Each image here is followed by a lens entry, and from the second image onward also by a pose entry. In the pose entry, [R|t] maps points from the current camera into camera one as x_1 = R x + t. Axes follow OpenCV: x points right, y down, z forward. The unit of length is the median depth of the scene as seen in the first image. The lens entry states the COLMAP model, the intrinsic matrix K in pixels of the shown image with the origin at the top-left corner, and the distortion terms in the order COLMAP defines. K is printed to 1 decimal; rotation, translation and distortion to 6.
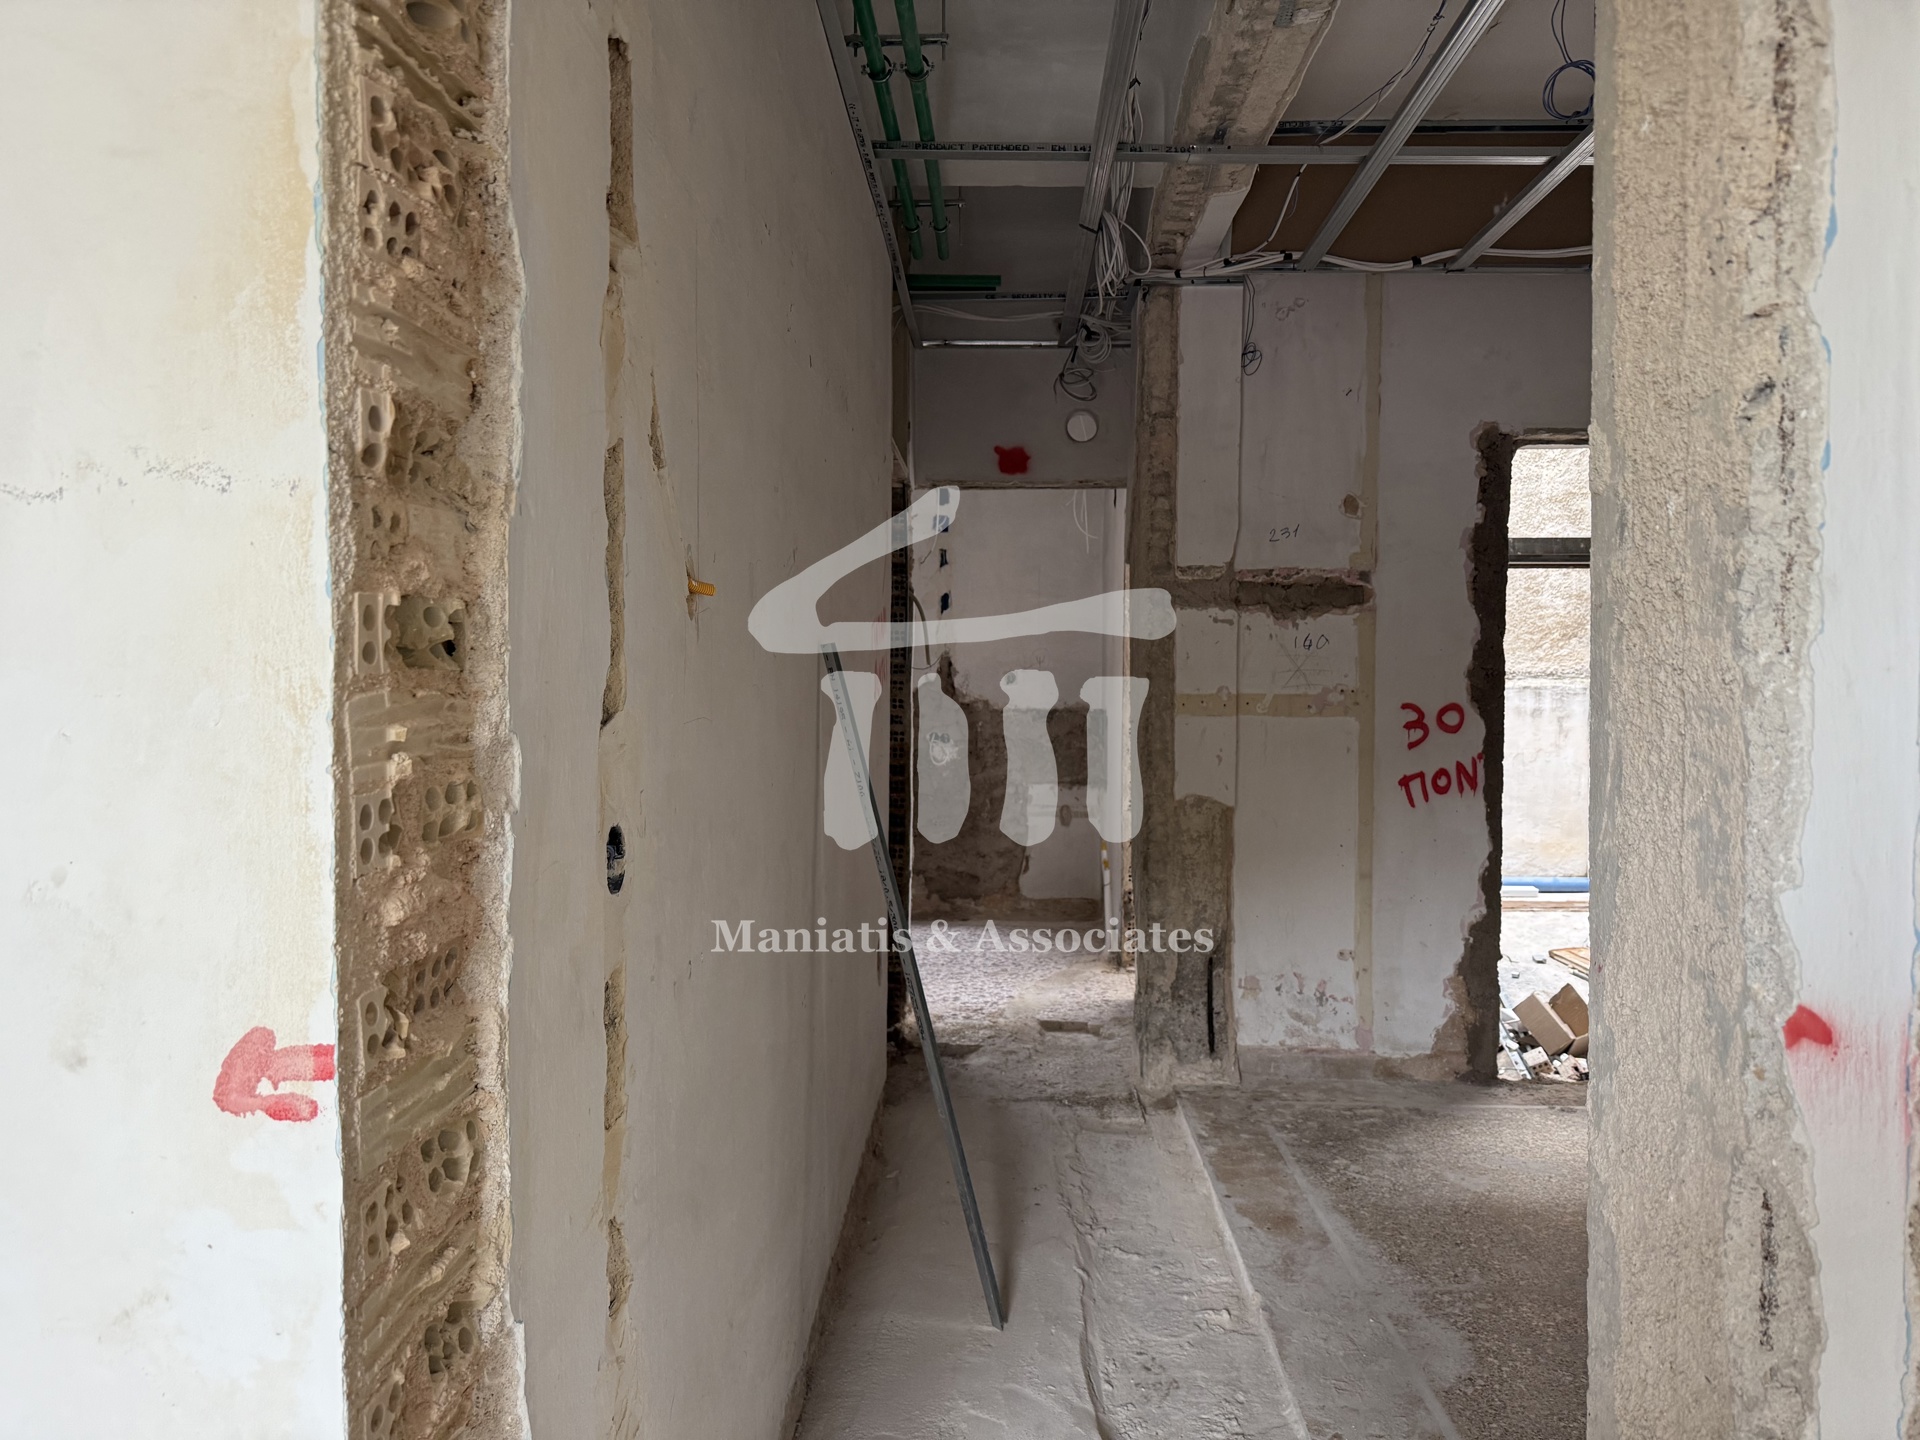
lens RADIAL K [[1350.6, 0, 969.1], [0, 1350.6, 710.3], [0, 0, 1]] dist [0.064552, -0.104625]
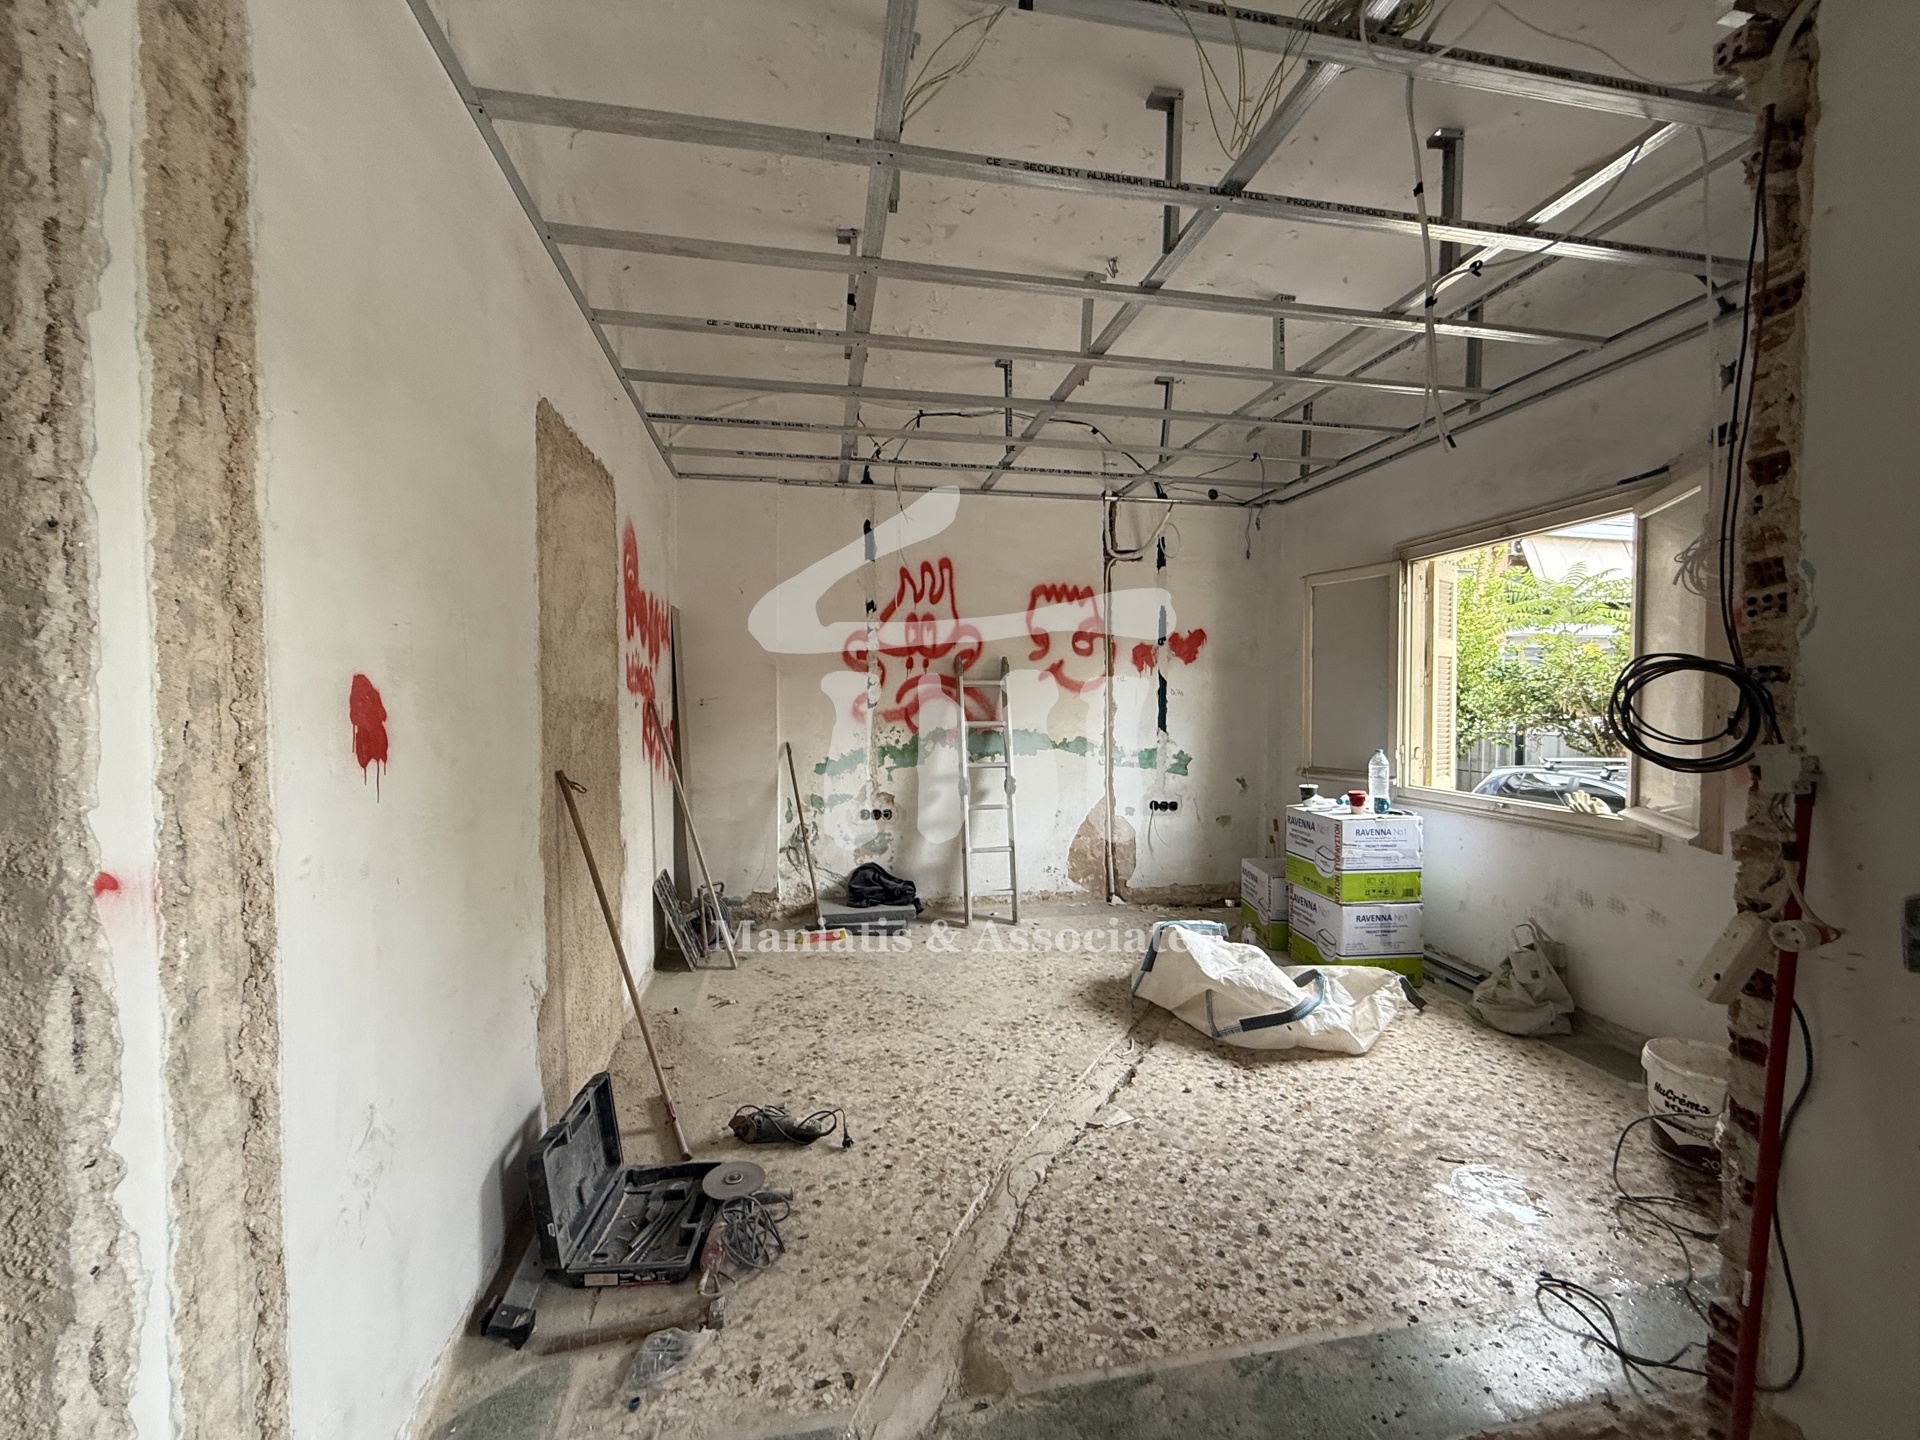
lens RADIAL K [[764.2, 0, 954.7], [0, 764.2, 718.6], [0, 0, 1]] dist [0.000633, -0.000049]
pose [[-0.203639, -0.034907, 0.978424, -0.171050], [0.018445, 0.999050, 0.039482, -0.002094], [-0.978872, 0.026087, -0.202801, 0.024032]]
